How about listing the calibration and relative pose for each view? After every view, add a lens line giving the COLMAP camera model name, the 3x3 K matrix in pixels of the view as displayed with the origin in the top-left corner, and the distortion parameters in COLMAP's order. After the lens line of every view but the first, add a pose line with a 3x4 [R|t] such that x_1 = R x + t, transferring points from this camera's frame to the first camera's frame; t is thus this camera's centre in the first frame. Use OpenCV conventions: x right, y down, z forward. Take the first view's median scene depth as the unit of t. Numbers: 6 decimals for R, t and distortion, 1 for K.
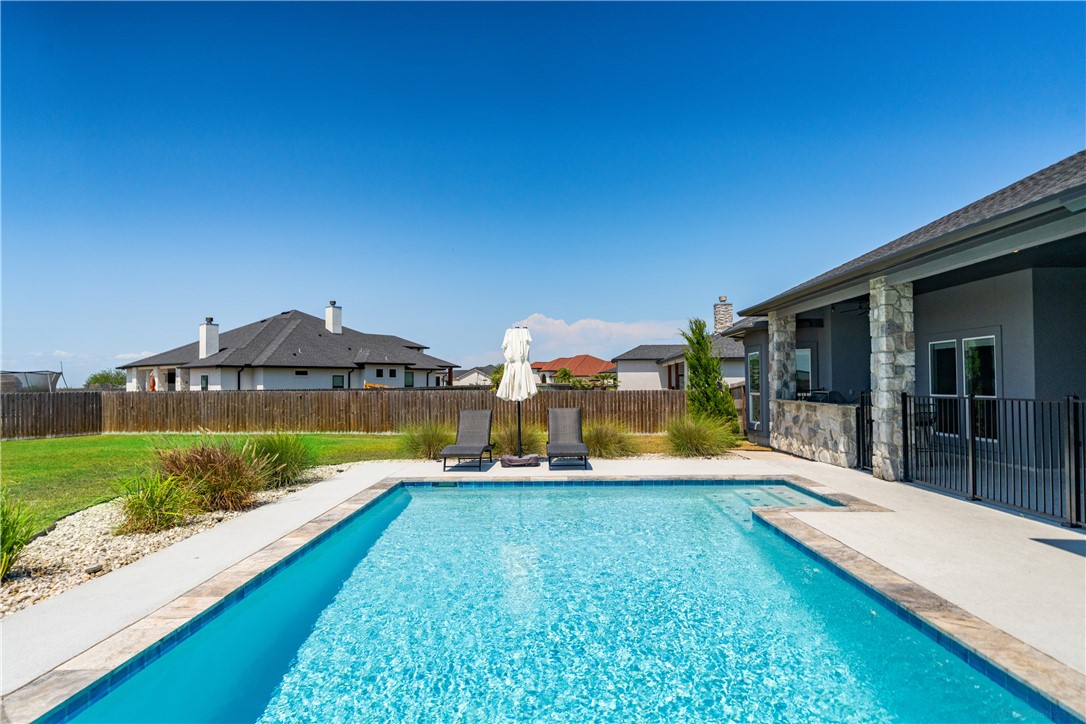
lens RADIAL K [[667.8, 0, 542.0], [0, 667.8, 364.2], [0, 0, 1]] dist [0.006920, -0.000128]
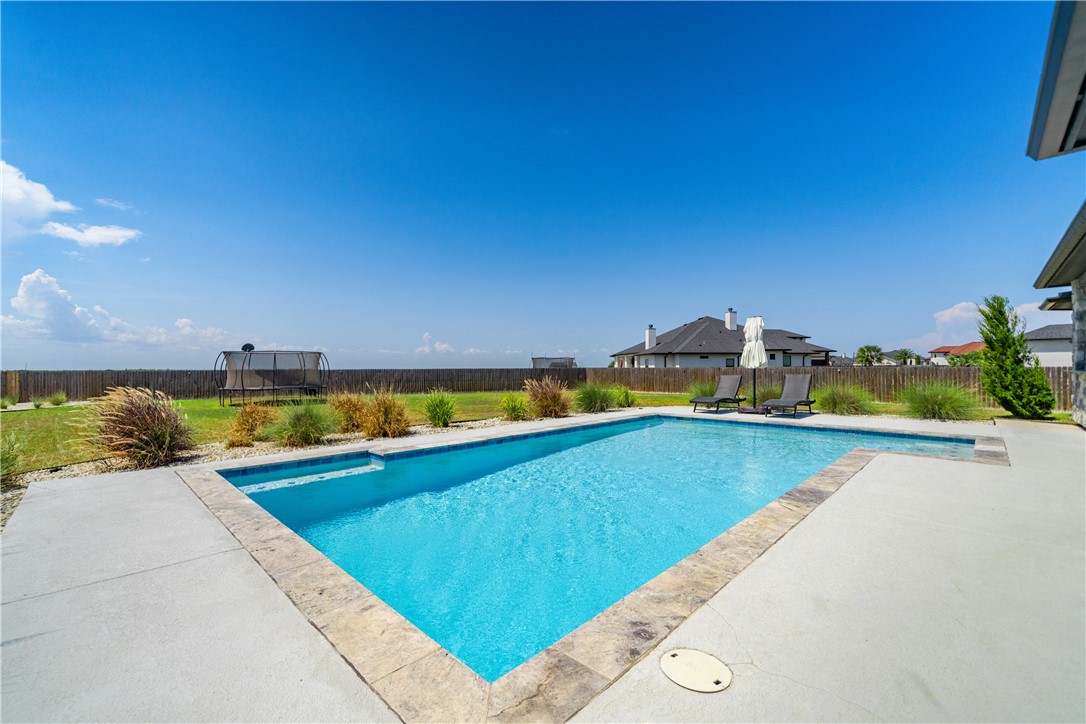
lens RADIAL K [[447.4, 0, 537.8], [0, 447.4, 369.2], [0, 0, 1]] dist [-0.000227, -0.000083]
pose [[0.718394, 0.005108, -0.695618, 0.267777], [0.018850, 0.999463, 0.026807, 0.020331], [0.695382, -0.032370, 0.717911, -0.004264]]
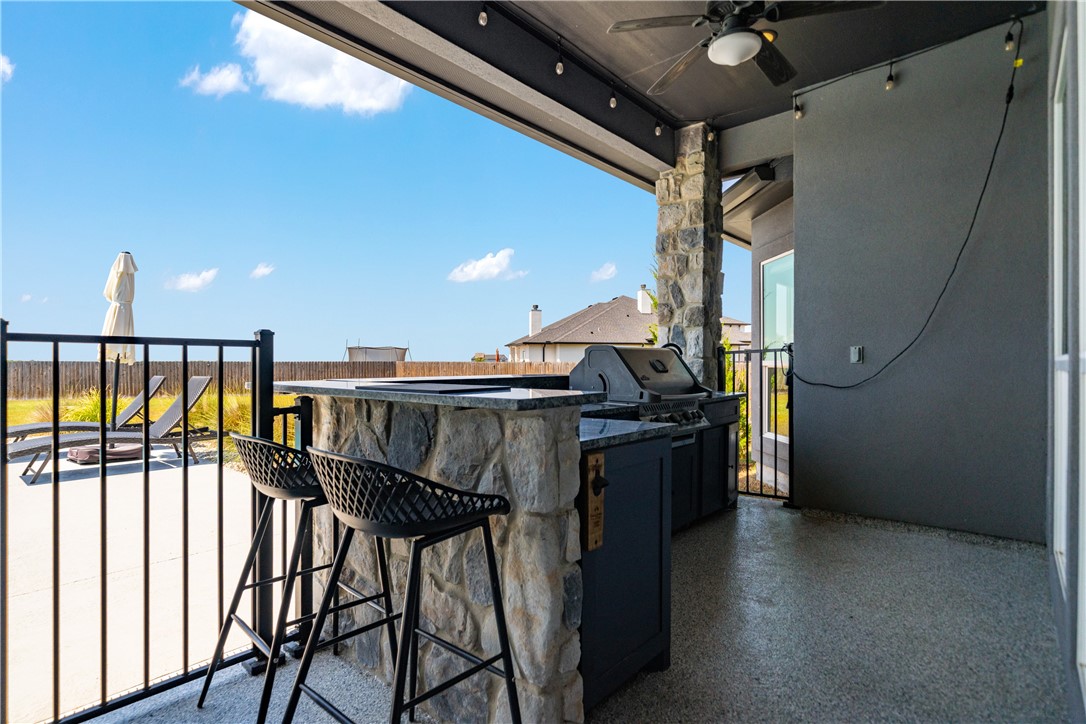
lens RADIAL K [[541.7, 0, 541.9], [0, 541.7, 361.3], [0, 0, 1]] dist [0.001086, 0.000017]
pose [[0.758518, 0.007118, -0.651613, 0.595462], [0.010859, 0.999663, 0.023560, 0.042851], [0.651561, -0.024947, 0.758186, 0.806689]]
